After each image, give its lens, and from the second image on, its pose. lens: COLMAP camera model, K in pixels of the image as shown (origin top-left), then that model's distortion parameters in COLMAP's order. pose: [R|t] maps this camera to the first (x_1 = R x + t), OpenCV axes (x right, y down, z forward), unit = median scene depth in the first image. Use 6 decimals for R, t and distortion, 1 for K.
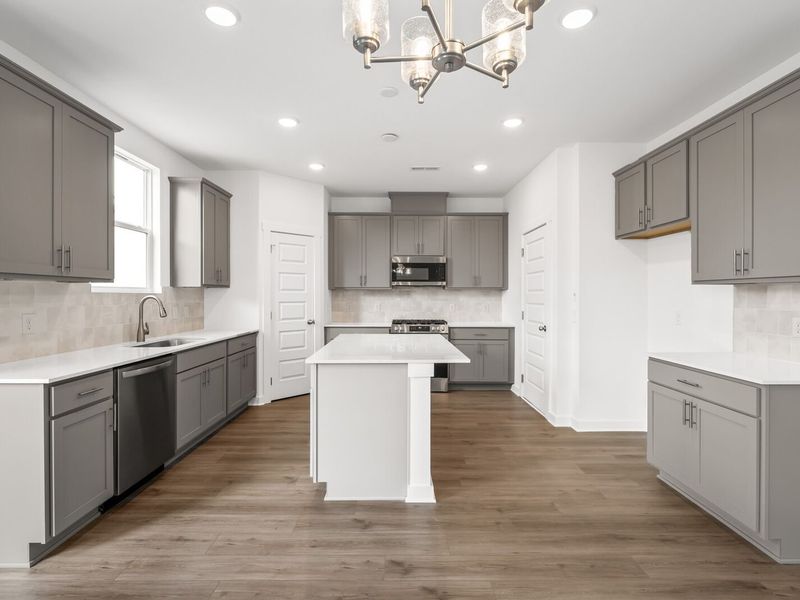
lens RADIAL K [[399.2, 0, 397.4], [0, 399.2, 297.0], [0, 0, 1]] dist [-0.005435, 0.000557]
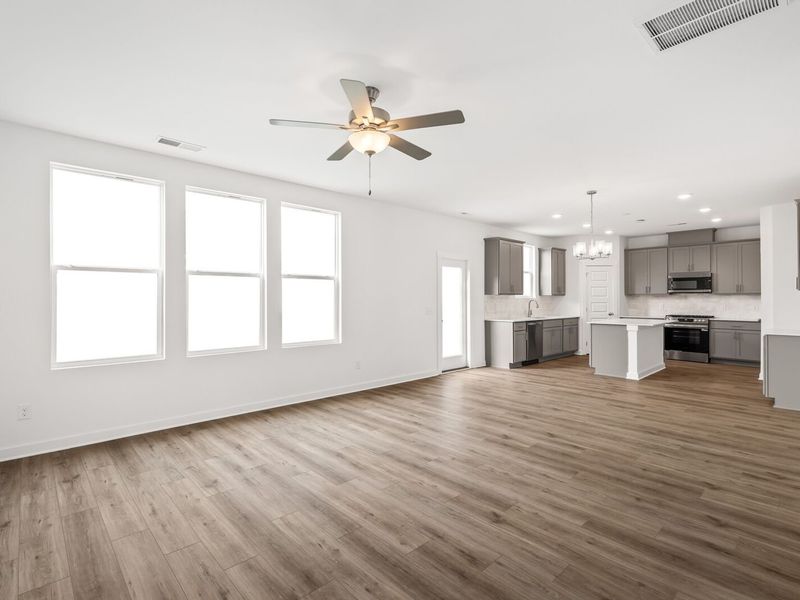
lens RADIAL K [[399.2, 0, 404.3], [0, 399.2, 299.1], [0, 0, 1]] dist [-0.005435, 0.000557]
pose [[0.690075, -0.002535, -0.723734, 0.621196], [-0.000411, 0.999992, -0.003894, 0.004416], [0.723738, 0.002984, 0.690068, -1.272395]]
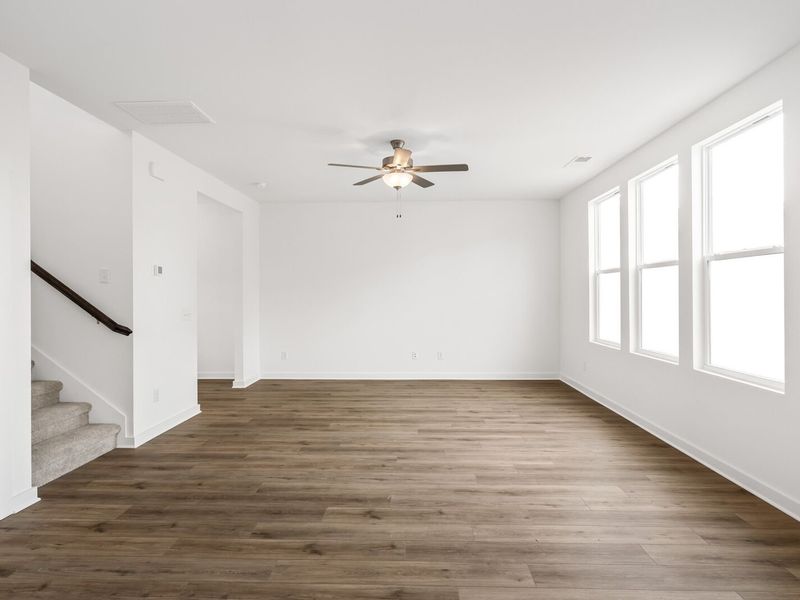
lens RADIAL K [[448.6, 0, 396.8], [0, 448.6, 297.8], [0, 0, 1]] dist [0.001806, -0.000100]
pose [[-0.999235, 0.001196, 0.039079, -0.017826], [0.001685, 0.999921, 0.012485, -0.005626], [-0.039061, 0.012541, -0.999158, 0.365929]]
